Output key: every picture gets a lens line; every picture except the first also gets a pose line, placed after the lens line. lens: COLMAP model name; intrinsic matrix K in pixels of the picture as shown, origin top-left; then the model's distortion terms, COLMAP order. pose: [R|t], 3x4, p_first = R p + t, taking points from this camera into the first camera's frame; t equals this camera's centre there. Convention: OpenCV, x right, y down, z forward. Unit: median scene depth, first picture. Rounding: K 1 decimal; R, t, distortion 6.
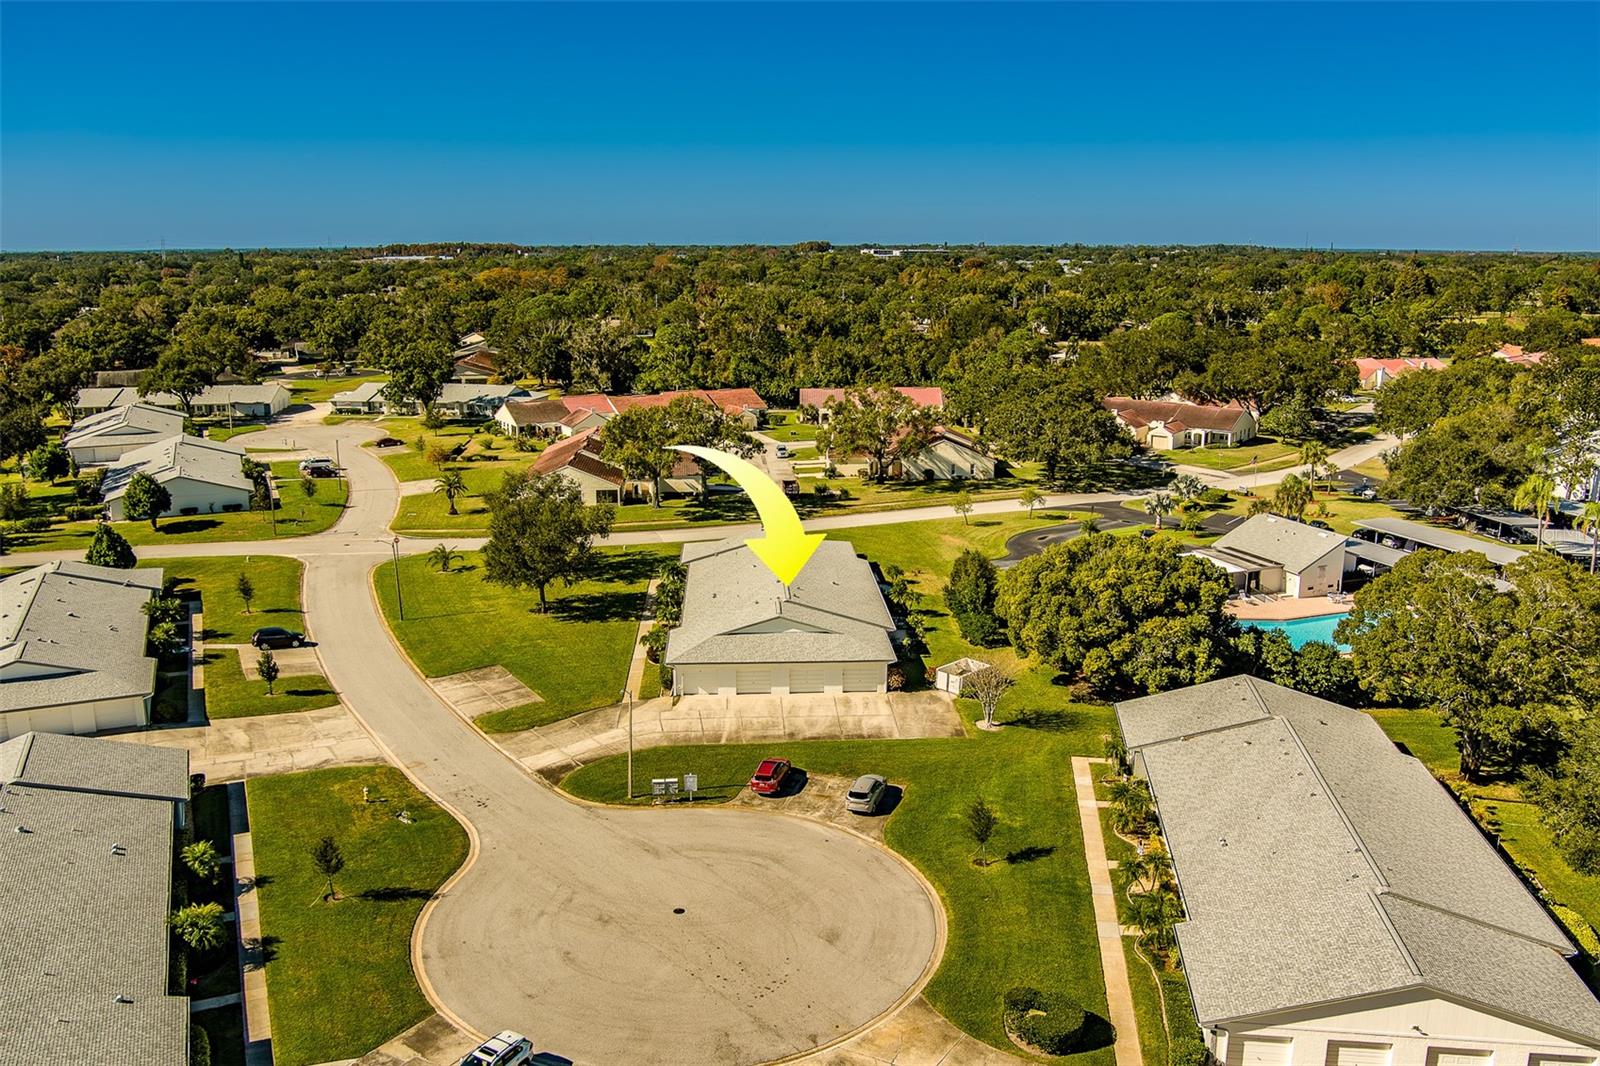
lens RADIAL K [[1321.6, 0, 780.8], [0, 1321.6, 535.4], [0, 0, 1]] dist [-0.053355, 0.000896]
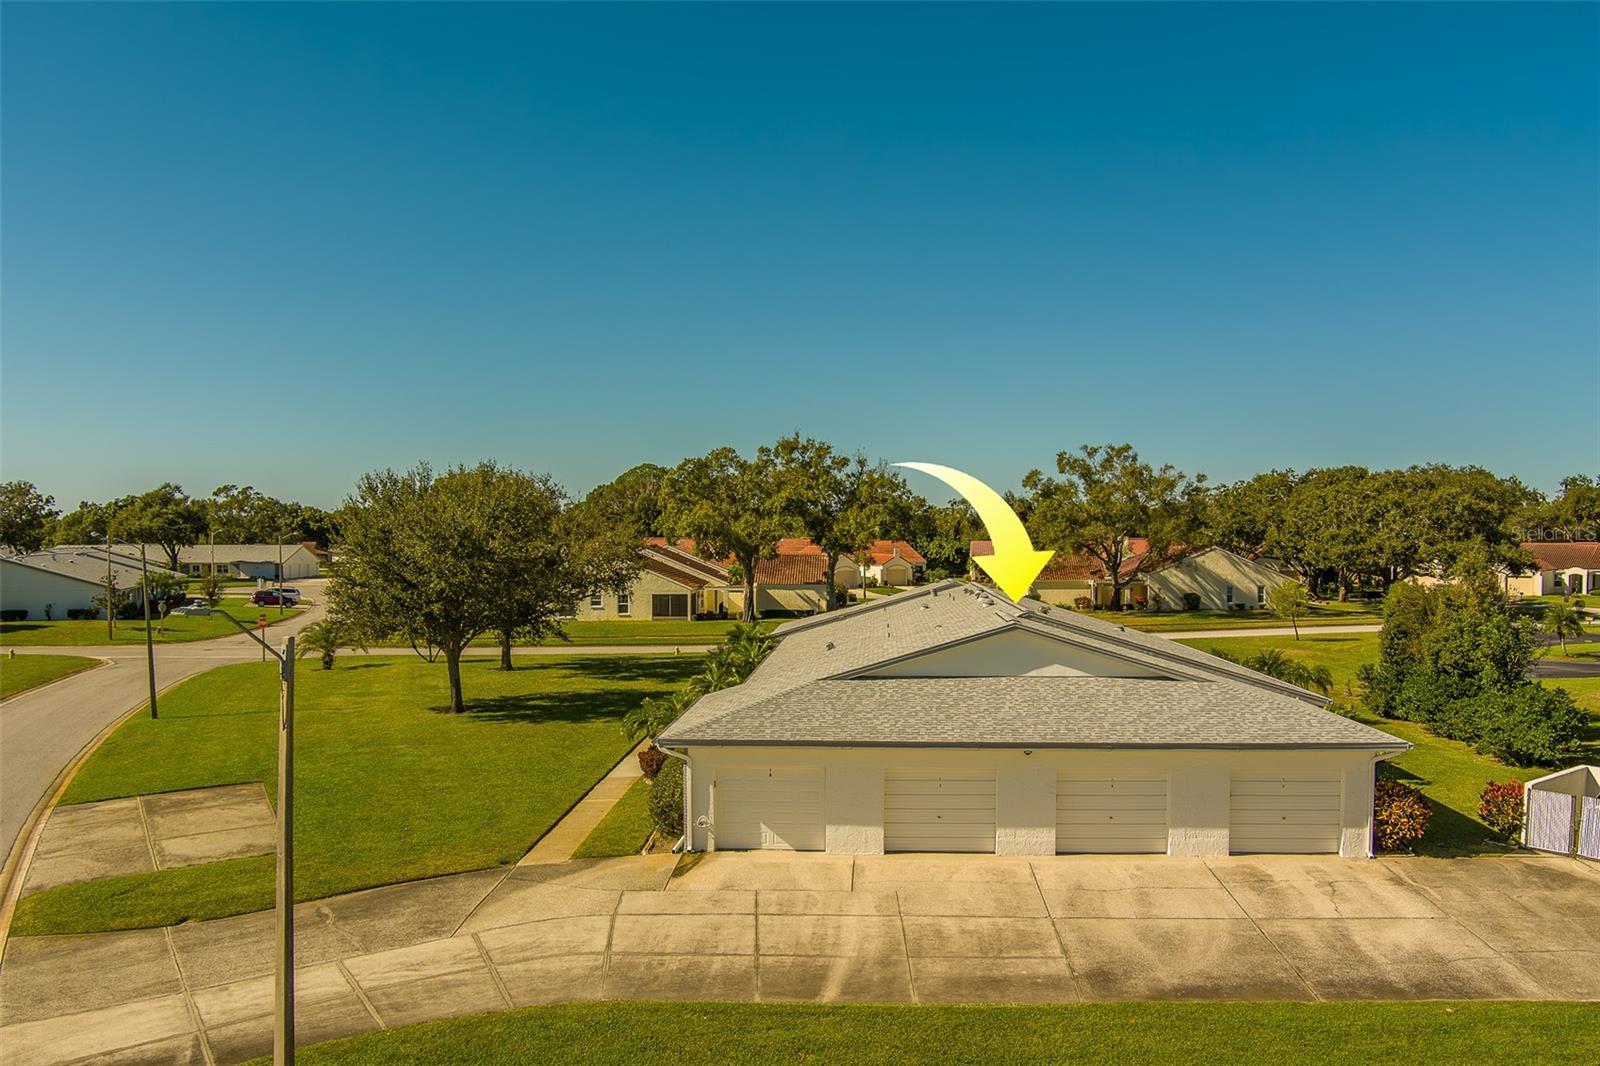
lens RADIAL K [[1330.0, 0, 792.6], [0, 1330.0, 530.8], [0, 0, 1]] dist [-0.062143, 0.005247]
pose [[0.994942, 0.000003, -0.100453, -0.016307], [-0.022060, 0.975595, -0.218469, 0.079380], [0.098000, 0.219580, 0.970660, 0.467864]]
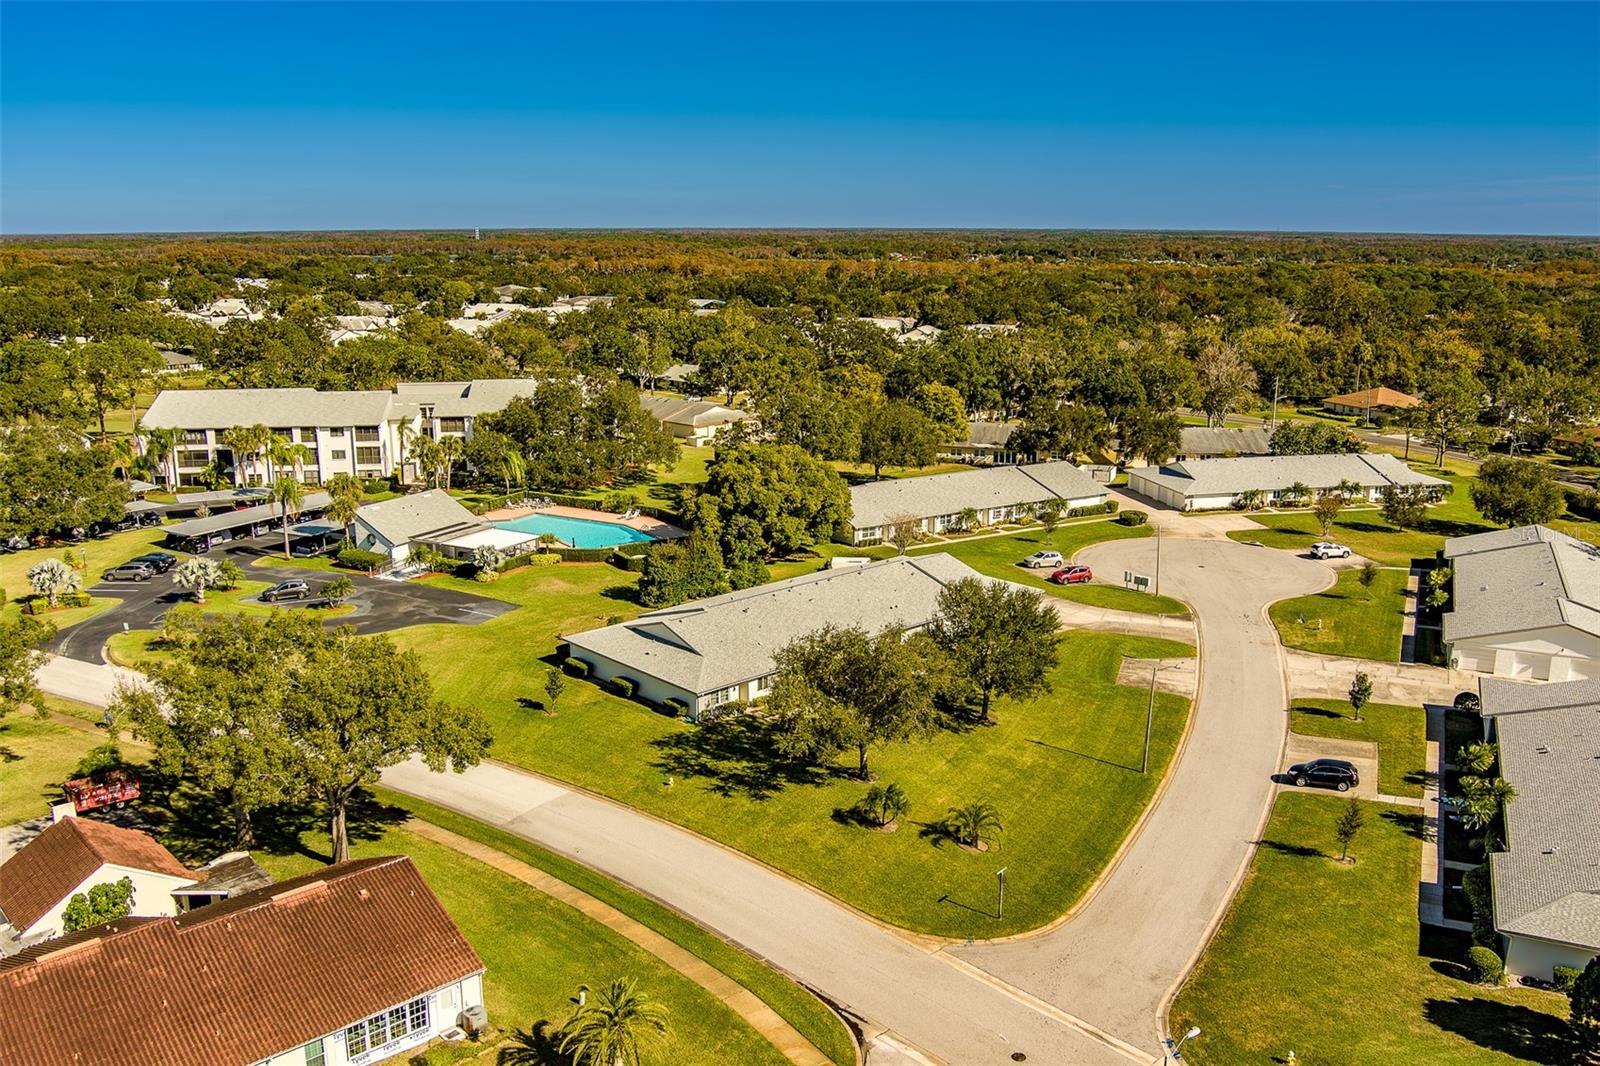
lens RADIAL K [[1330.0, 0, 792.6], [0, 1330.0, 530.8], [0, 0, 1]] dist [-0.062143, 0.005247]
pose [[-0.632634, -0.172808, 0.754925, -0.571422], [0.174924, 0.917712, 0.356660, -0.284686], [-0.754437, 0.357690, -0.550348, 1.232568]]
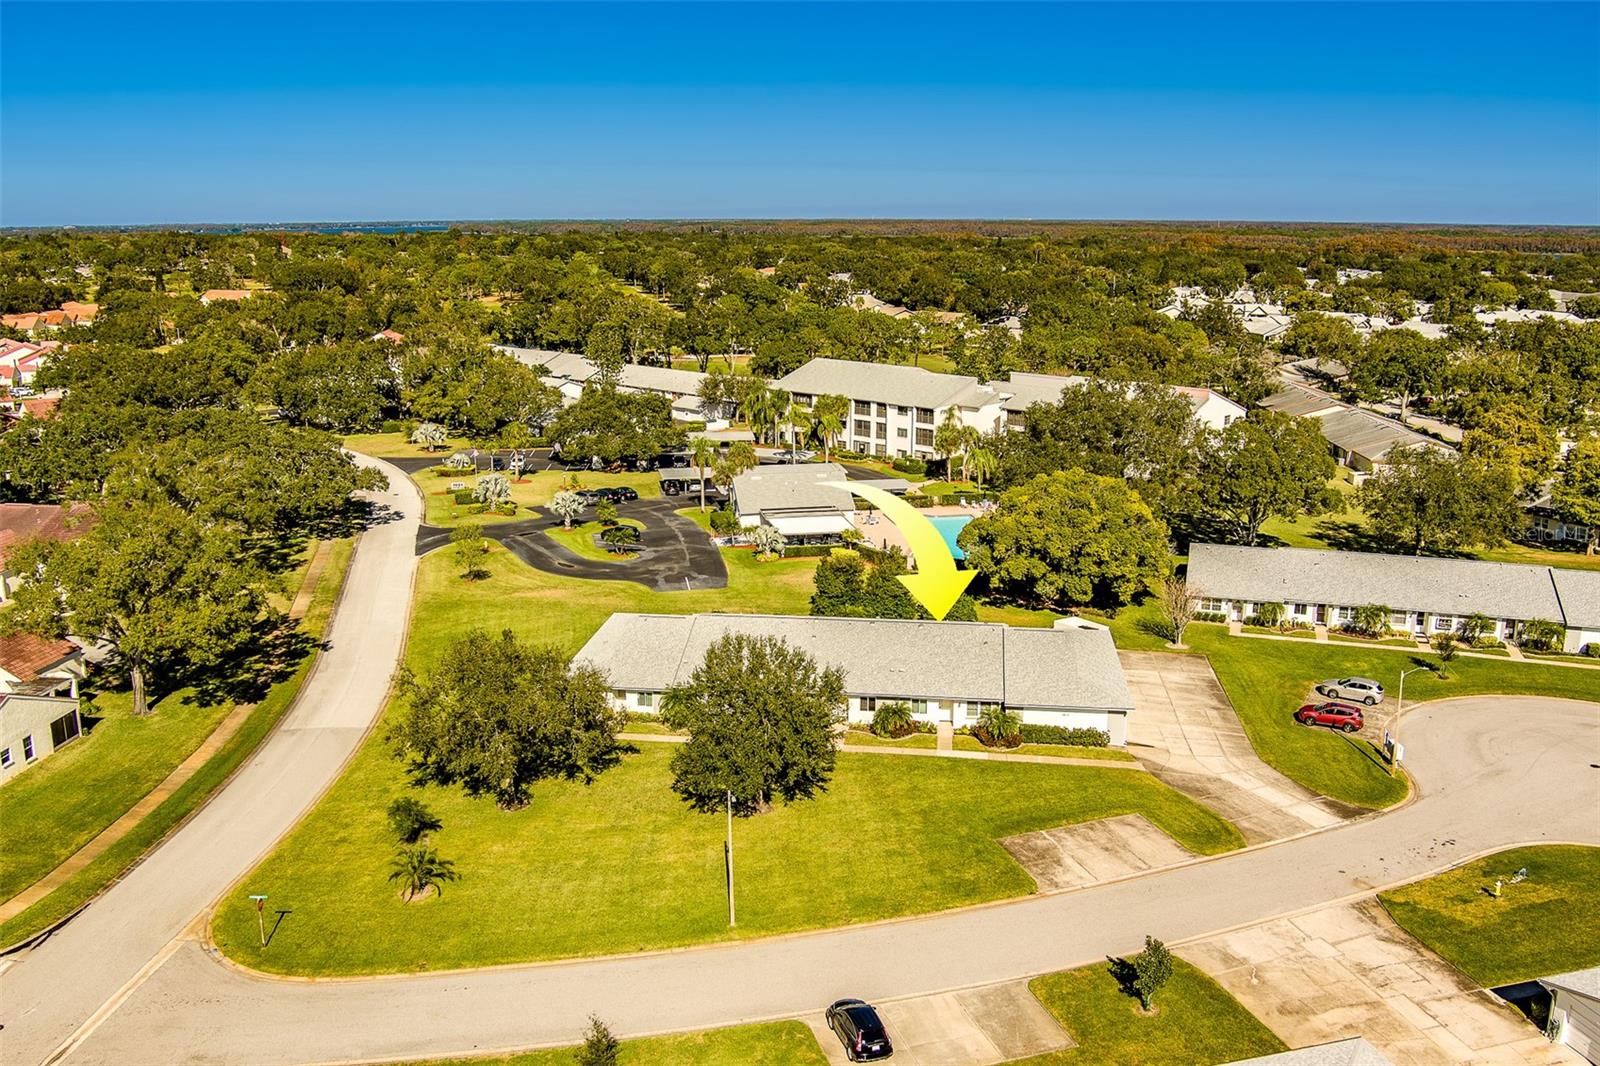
lens RADIAL K [[1330.0, 0, 792.6], [0, 1330.0, 530.8], [0, 0, 1]] dist [-0.062143, 0.005247]
pose [[0.172709, -0.228410, 0.958123, -0.648664], [0.220714, 0.956979, 0.188352, -0.160930], [-0.959926, 0.178941, 0.215692, 0.687269]]
